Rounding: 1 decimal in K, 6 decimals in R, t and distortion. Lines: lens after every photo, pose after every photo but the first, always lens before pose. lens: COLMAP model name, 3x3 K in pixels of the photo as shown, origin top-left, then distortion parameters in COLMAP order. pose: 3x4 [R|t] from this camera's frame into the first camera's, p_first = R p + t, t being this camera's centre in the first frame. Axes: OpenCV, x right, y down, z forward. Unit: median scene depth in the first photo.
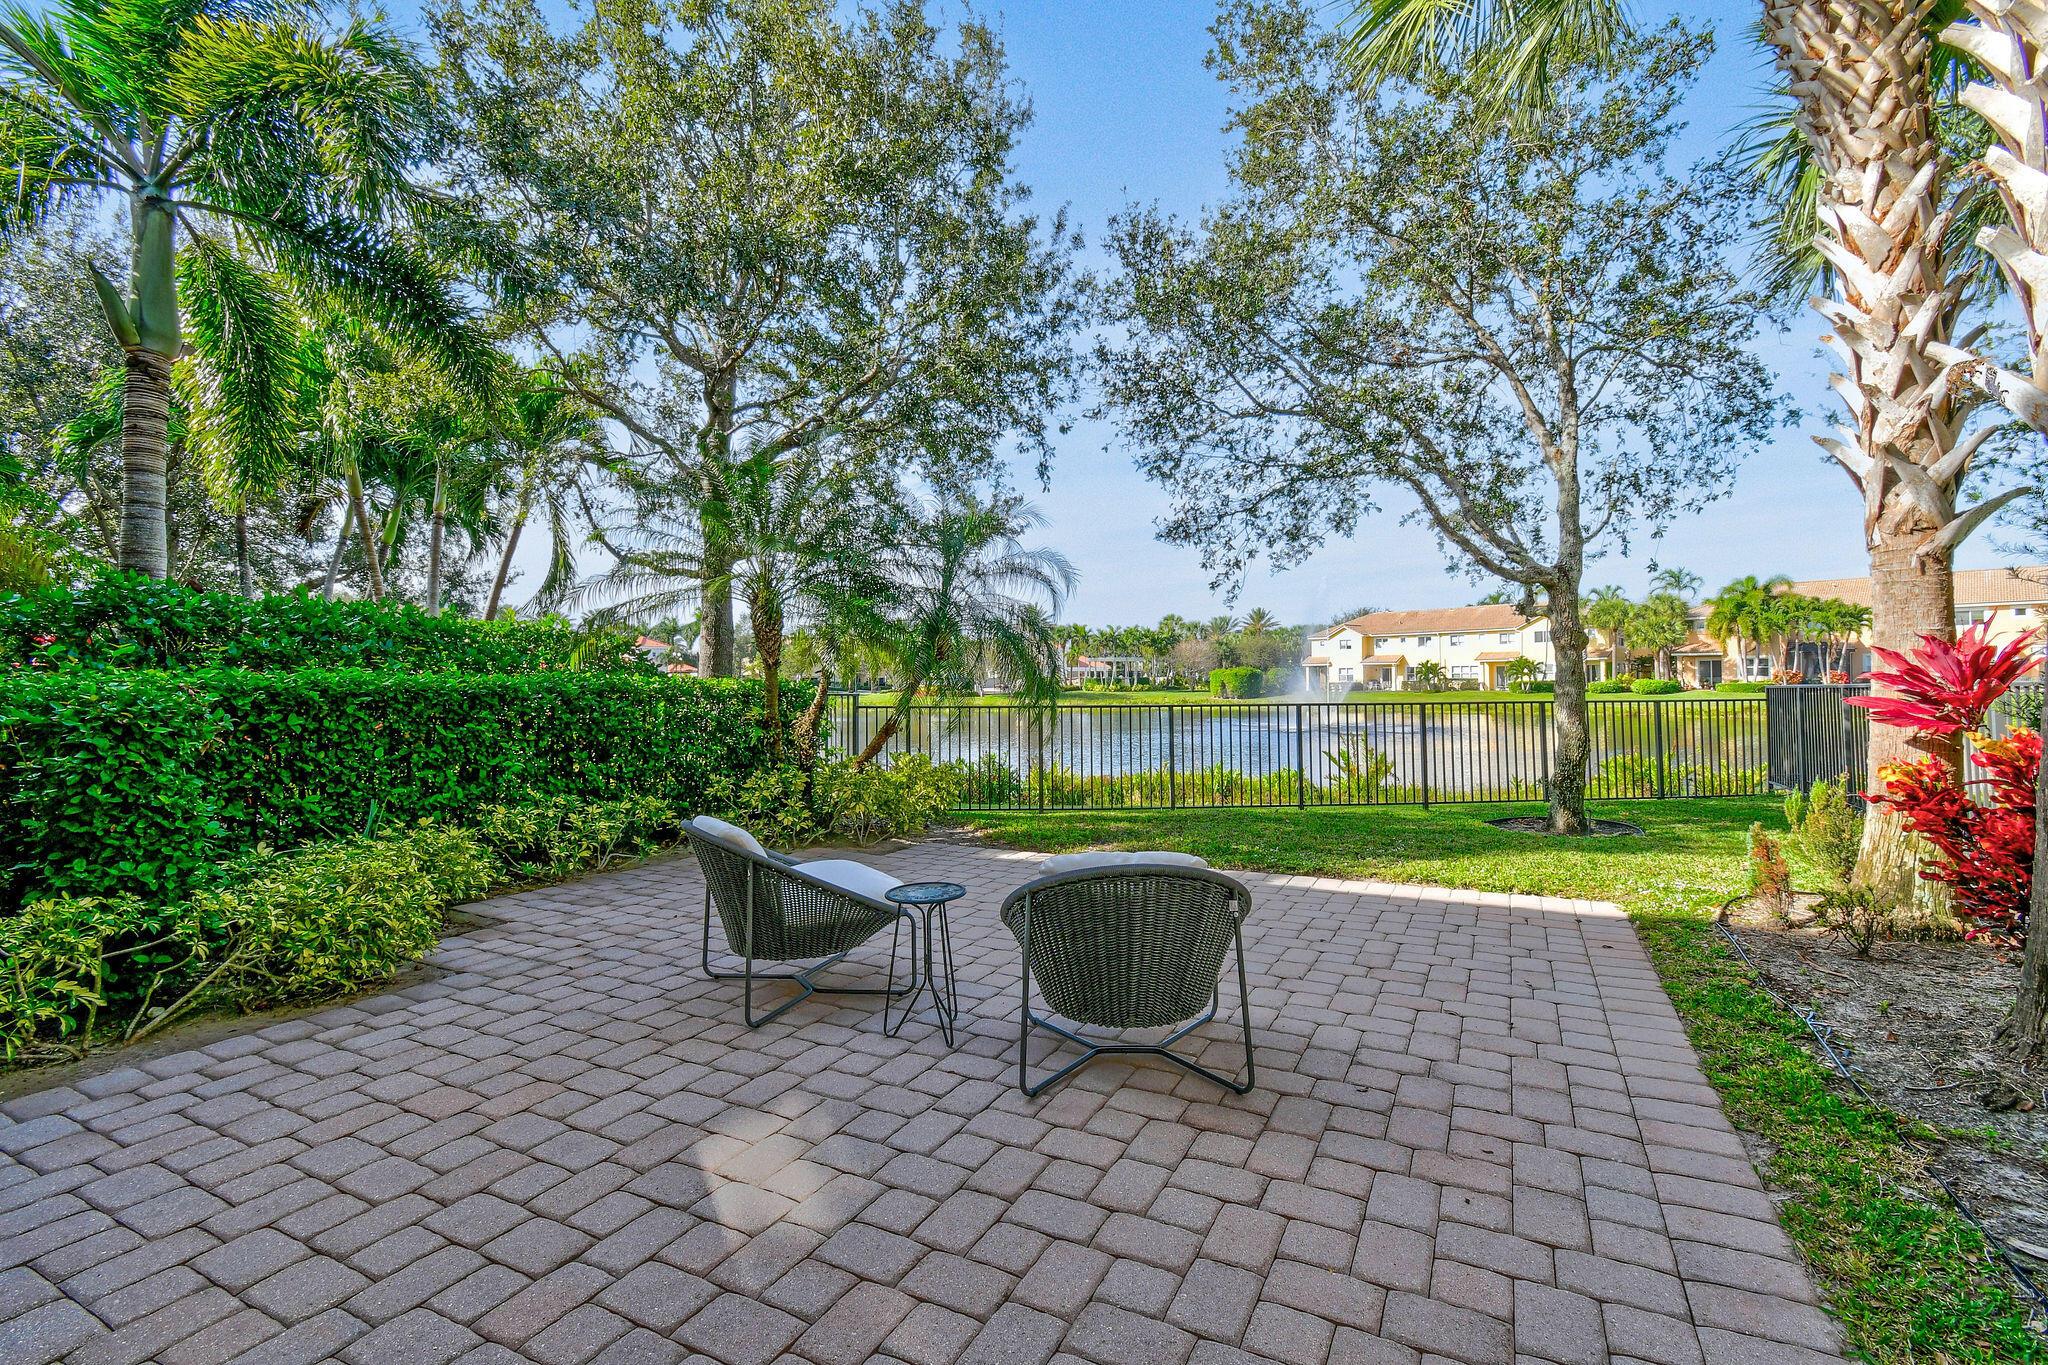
lens RADIAL K [[897.2, 0, 952.3], [0, 897.2, 670.5], [0, 0, 1]] dist [0.015225, -0.000438]
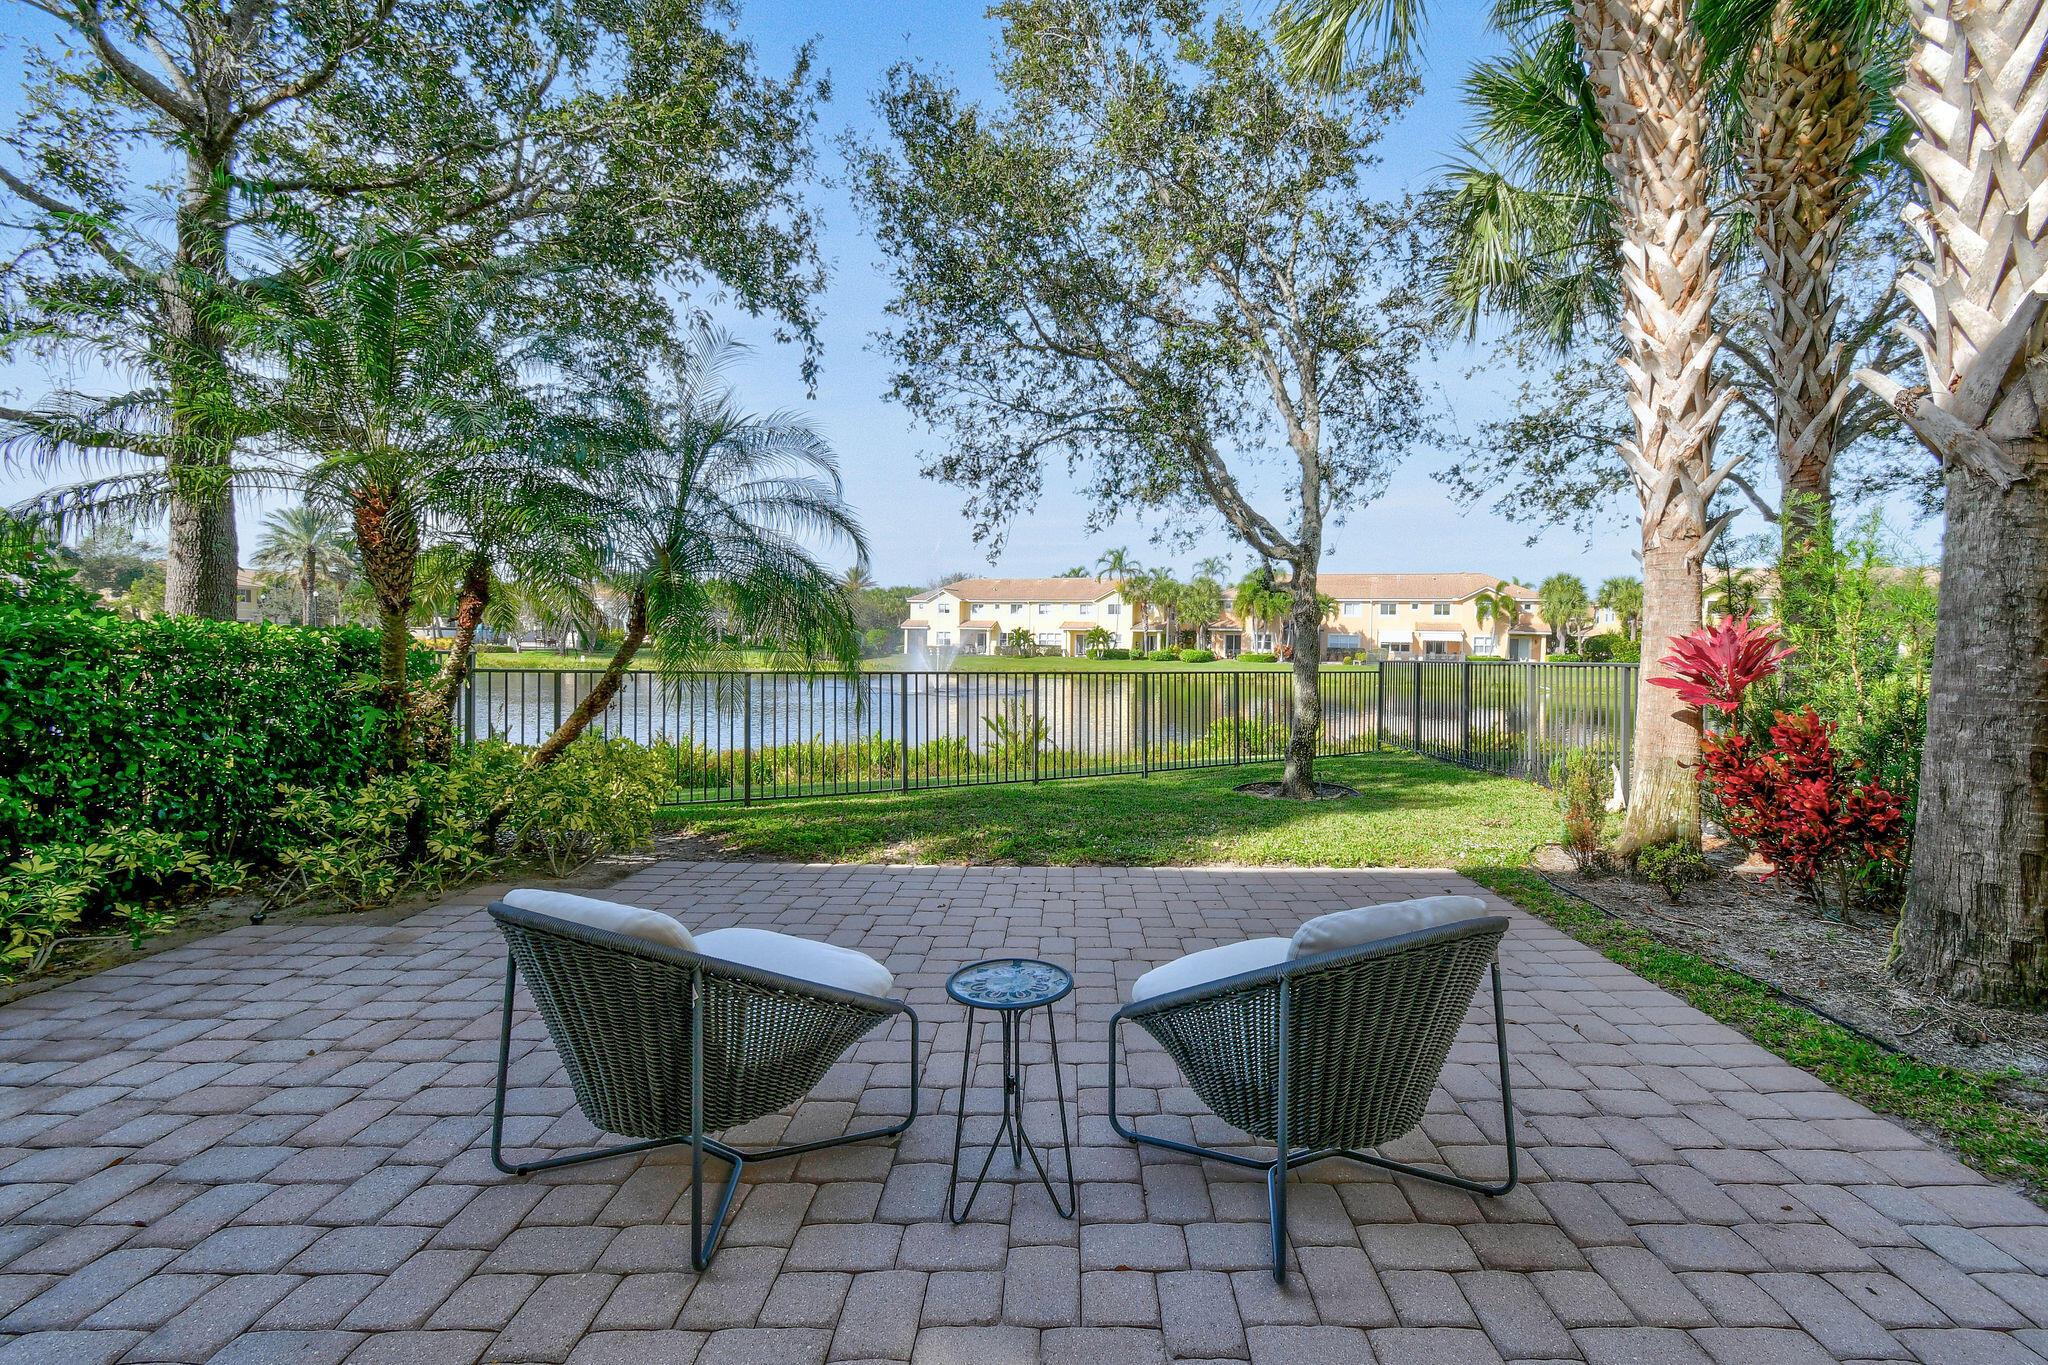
lens RADIAL K [[945.5, 0, 1016.7], [0, 945.5, 676.7], [0, 0, 1]] dist [0.014948, -0.000314]
pose [[0.858092, 0.005622, 0.513464, -0.174322], [-0.031664, 0.998617, 0.041982, 0.001387], [-0.512518, -0.052282, 0.857083, 0.205164]]
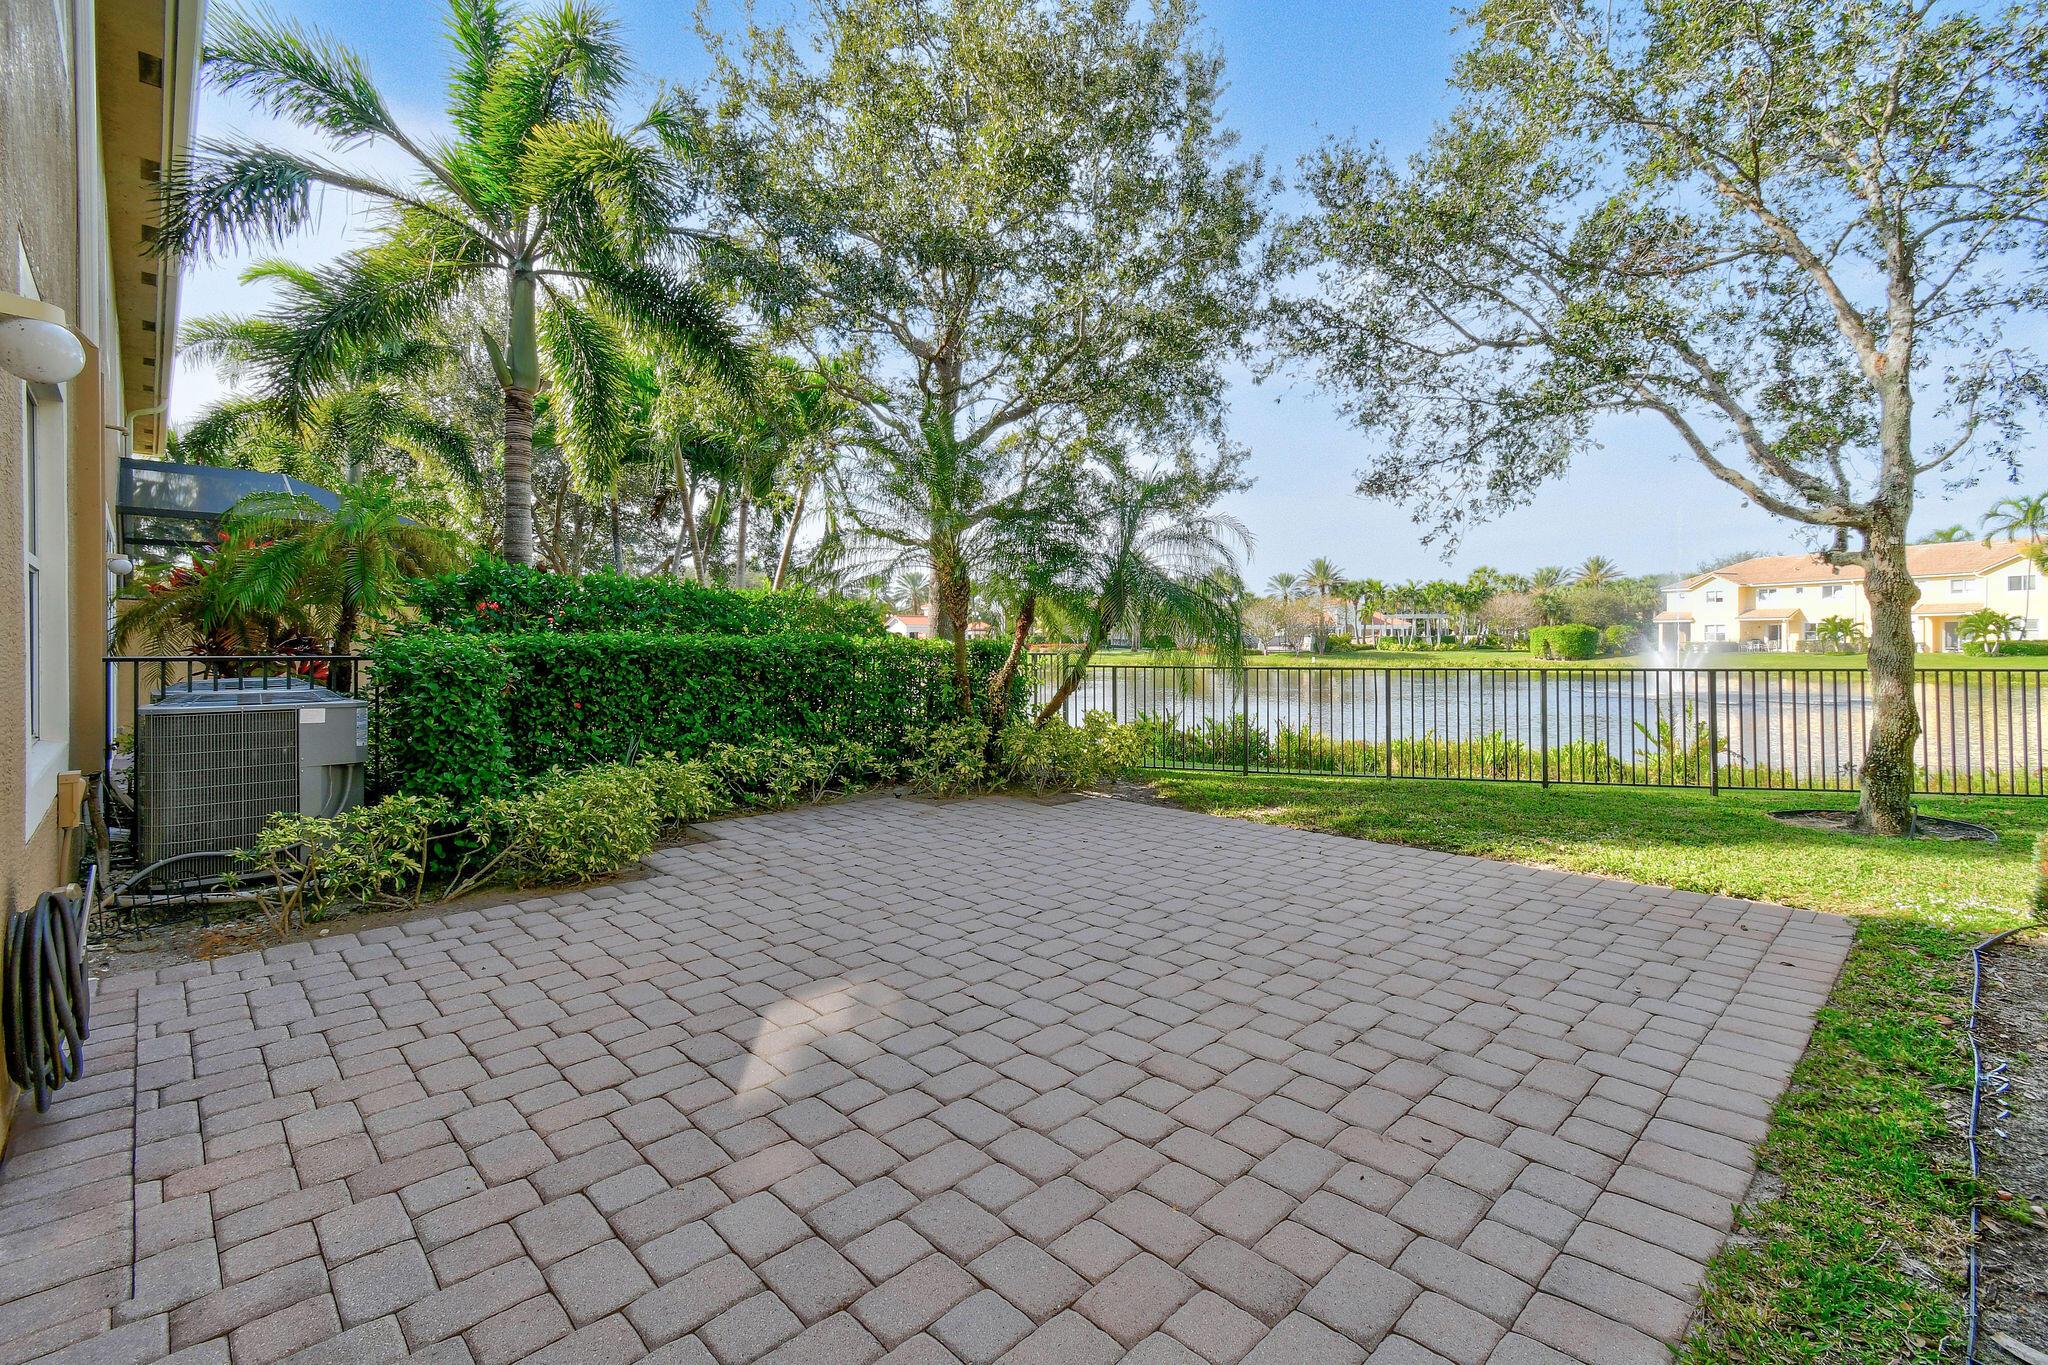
lens RADIAL K [[873.4, 0, 959.2], [0, 873.4, 647.5], [0, 0, 1]] dist [0.016357, -0.000909]
pose [[0.948762, 0.005059, -0.315950, 0.137832], [0.001951, 0.999759, 0.021865, -0.004742], [0.315984, -0.021361, 0.948524, -0.011973]]
